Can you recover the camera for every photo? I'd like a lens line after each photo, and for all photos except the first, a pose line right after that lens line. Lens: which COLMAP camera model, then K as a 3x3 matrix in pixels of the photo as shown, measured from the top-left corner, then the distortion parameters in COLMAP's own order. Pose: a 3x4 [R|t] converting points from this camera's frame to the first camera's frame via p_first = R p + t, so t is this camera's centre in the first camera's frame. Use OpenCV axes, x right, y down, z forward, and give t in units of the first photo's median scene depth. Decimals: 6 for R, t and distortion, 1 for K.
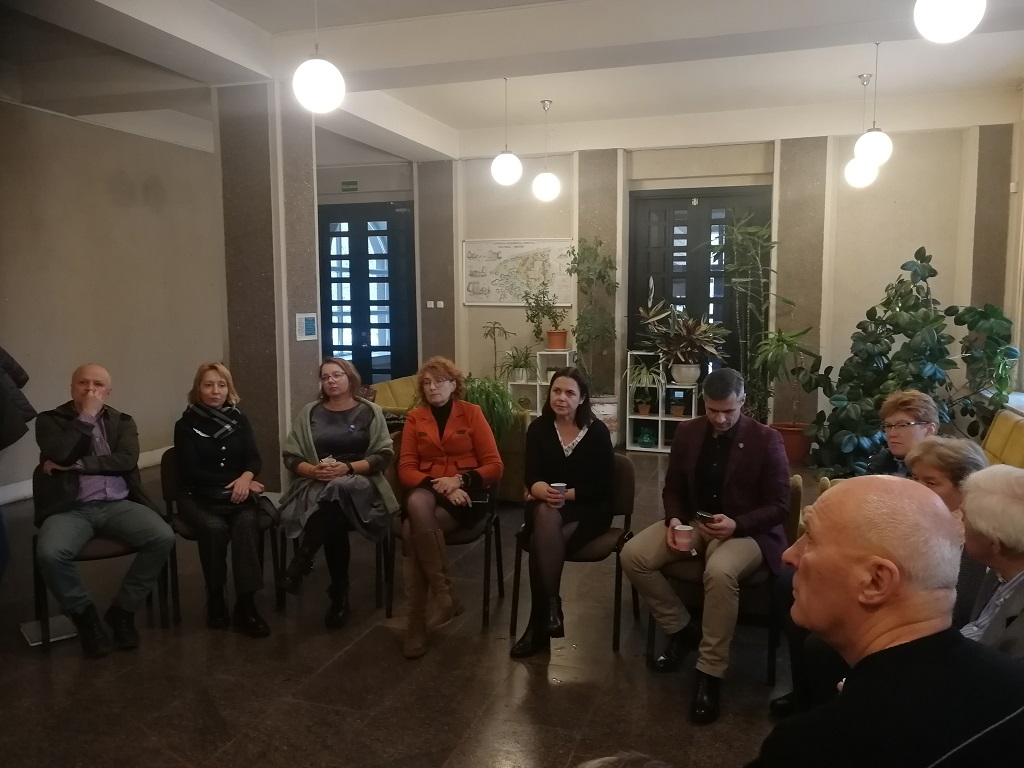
lens RADIAL K [[863.6, 0, 512.0], [0, 863.6, 384.0], [0, 0, 1]] dist [0.080412, -0.160277]
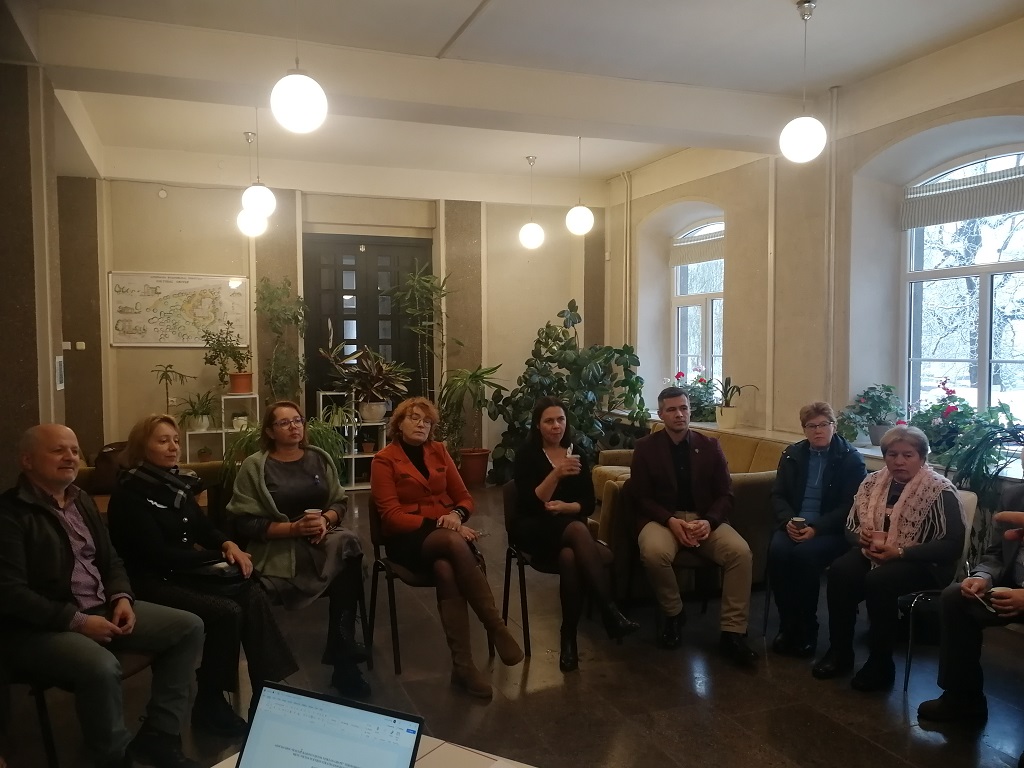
lens RADIAL K [[863.6, 0, 512.0], [0, 863.6, 384.0], [0, 0, 1]] dist [0.080412, -0.160277]
pose [[0.753794, -0.031264, 0.656367, -0.352360], [0.065086, 0.997508, -0.027234, -0.005440], [-0.653880, 0.063249, 0.753950, 0.102139]]
